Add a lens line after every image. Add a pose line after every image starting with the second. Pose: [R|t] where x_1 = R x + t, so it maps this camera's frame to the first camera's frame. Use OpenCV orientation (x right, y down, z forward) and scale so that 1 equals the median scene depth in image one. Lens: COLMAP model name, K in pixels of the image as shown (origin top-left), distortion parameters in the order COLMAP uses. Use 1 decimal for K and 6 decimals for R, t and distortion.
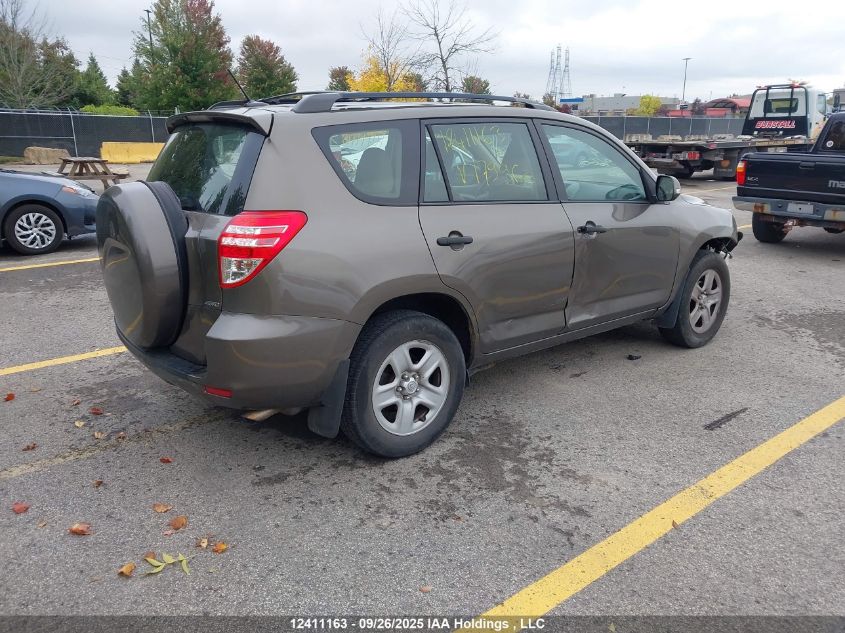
lens RADIAL K [[650.5, 0, 407.0], [0, 650.5, 302.2], [0, 0, 1]] dist [0.012170, -0.009904]
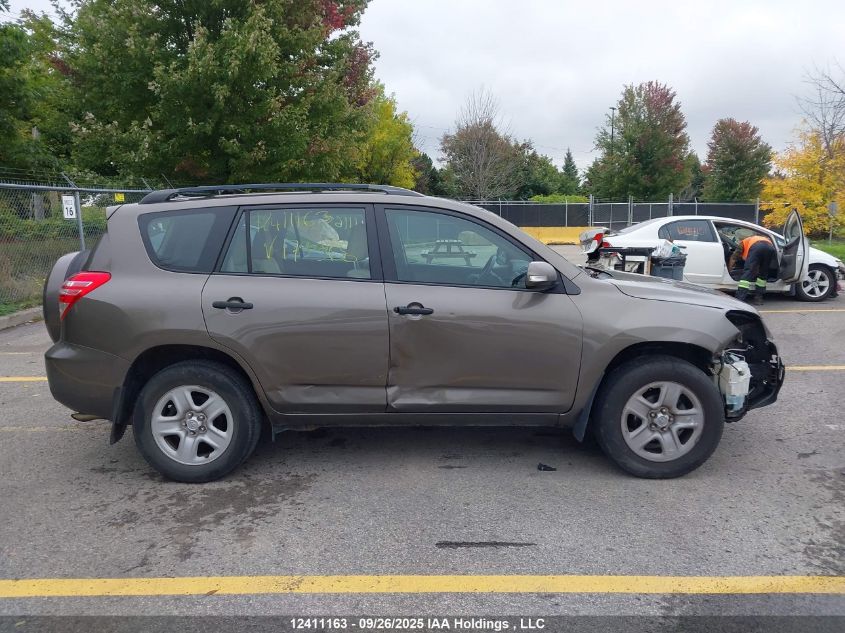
lens RADIAL K [[646.9, 0, 418.9], [0, 646.9, 303.7], [0, 0, 1]] dist [0.016398, -0.010831]
pose [[0.781400, 0.071088, -0.619968, 0.886231], [-0.146127, 0.986712, -0.071035, -0.053709], [0.606681, 0.146101, 0.781405, 0.241472]]
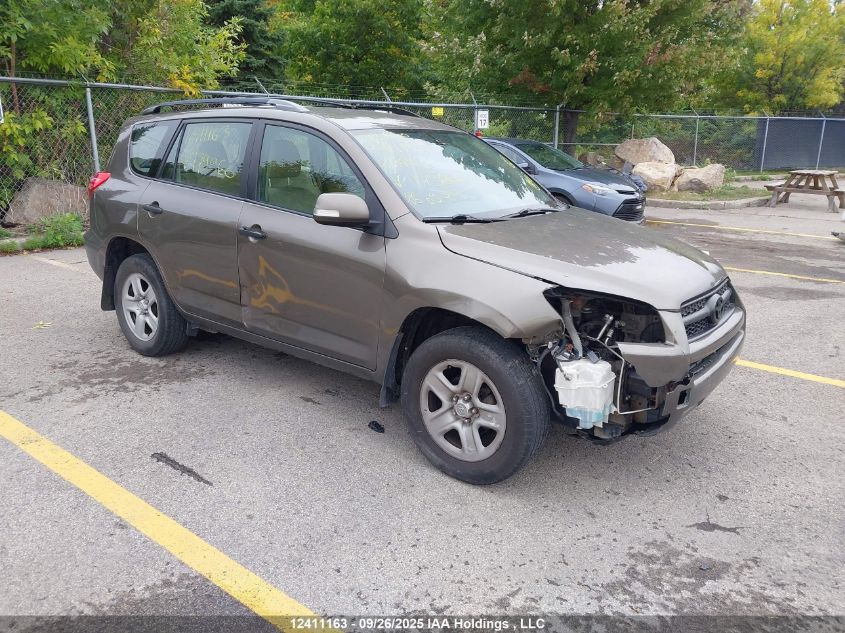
lens RADIAL K [[646.9, 0, 418.9], [0, 646.9, 303.7], [0, 0, 1]] dist [0.016398, -0.010831]
pose [[0.253938, 0.250682, -0.934170, 1.255977], [-0.264696, 0.946970, 0.182163, -0.249763], [0.930296, 0.201013, 0.306827, 0.948928]]
